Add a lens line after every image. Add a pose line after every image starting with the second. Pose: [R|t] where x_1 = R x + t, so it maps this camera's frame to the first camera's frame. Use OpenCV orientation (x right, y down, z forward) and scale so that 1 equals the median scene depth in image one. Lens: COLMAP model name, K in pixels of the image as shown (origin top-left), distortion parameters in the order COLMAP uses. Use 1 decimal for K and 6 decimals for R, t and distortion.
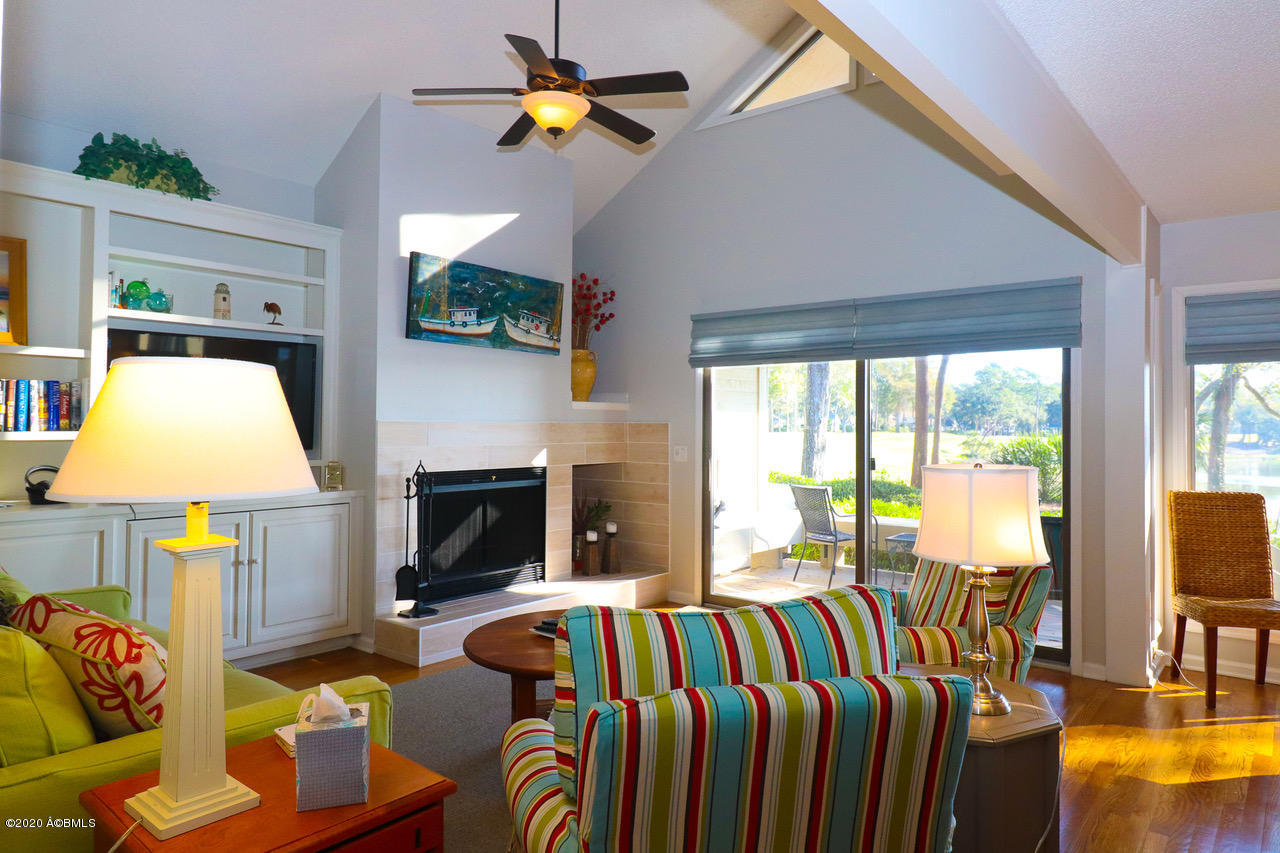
lens RADIAL K [[806.2, 0, 637.3], [0, 806.2, 415.8], [0, 0, 1]] dist [0.012337, -0.014266]
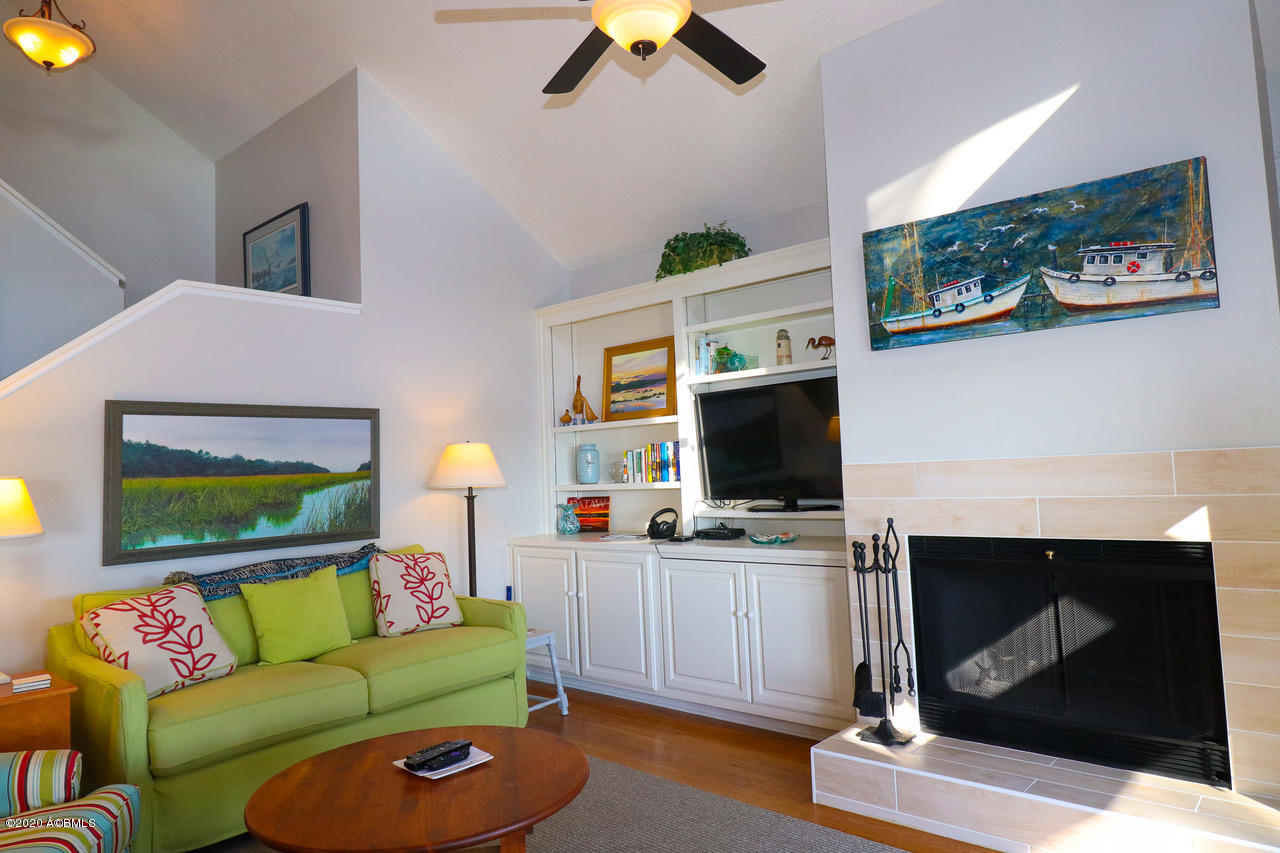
lens RADIAL K [[806.2, 0, 639.0], [0, 806.2, 413.7], [0, 0, 1]] dist [0.012337, -0.014266]
pose [[-0.023909, -0.076020, -0.996820, 0.410778], [0.054513, 0.995522, -0.077229, 0.005787], [0.998227, -0.056186, -0.019657, 0.728599]]
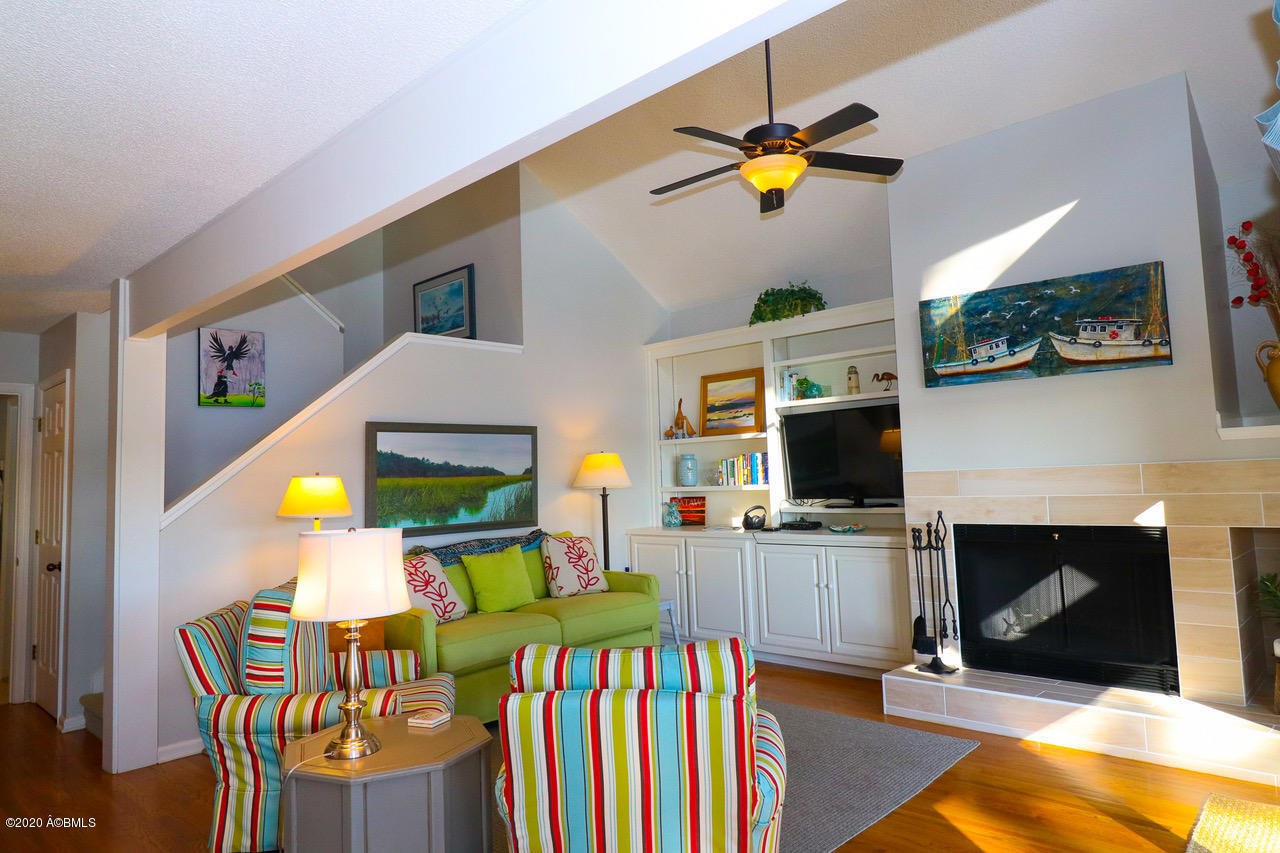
lens RADIAL K [[806.2, 0, 639.2], [0, 806.2, 413.9], [0, 0, 1]] dist [0.012337, -0.014266]
pose [[-0.064750, -0.084584, -0.994310, 0.666699], [0.047323, 0.995020, -0.087726, 0.006344], [0.996779, -0.052734, -0.060424, 0.642248]]
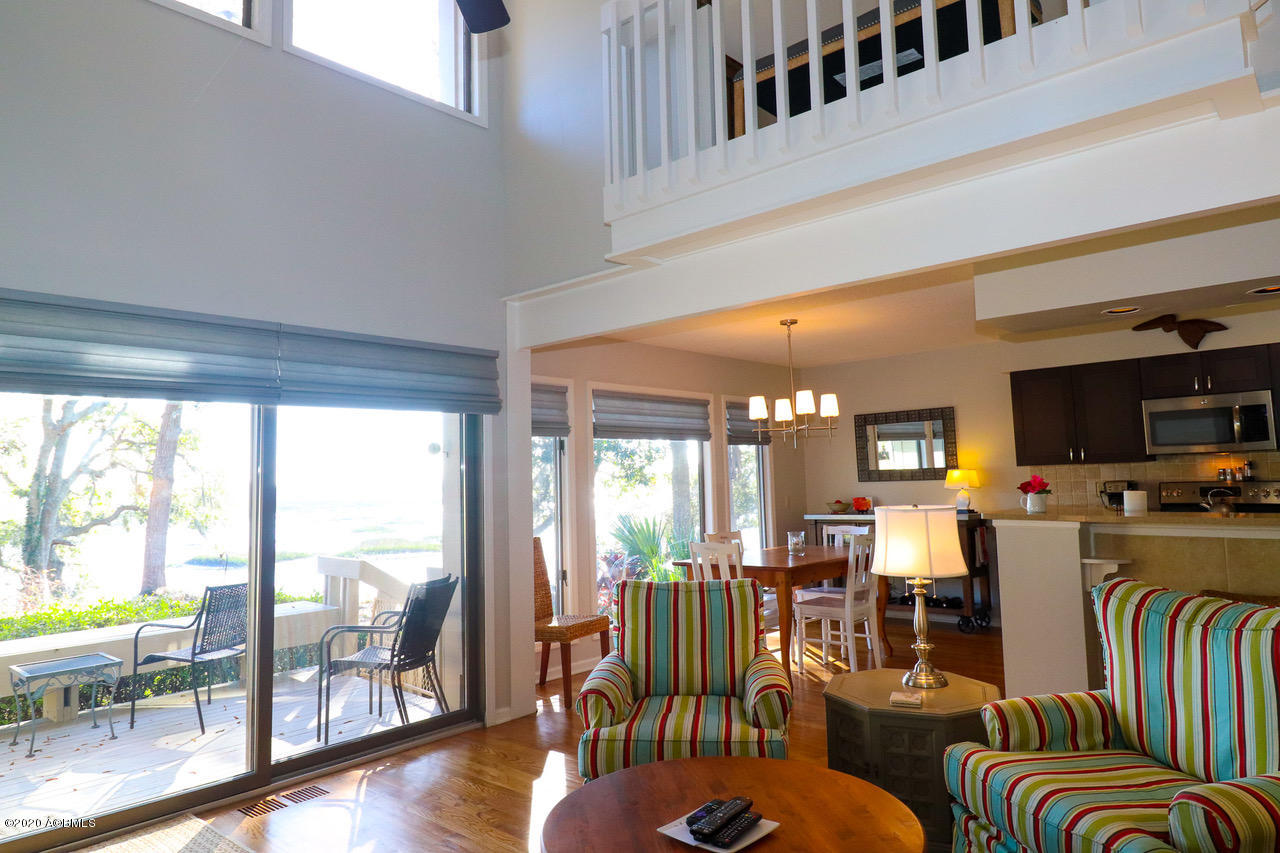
lens RADIAL K [[806.2, 0, 644.7], [0, 806.2, 417.0], [0, 0, 1]] dist [0.012337, -0.014266]
pose [[0.037390, 0.073146, 0.996620, -0.432545], [0.020623, 0.997049, -0.073951, 0.002081], [-0.999088, 0.023318, 0.035771, 0.617743]]
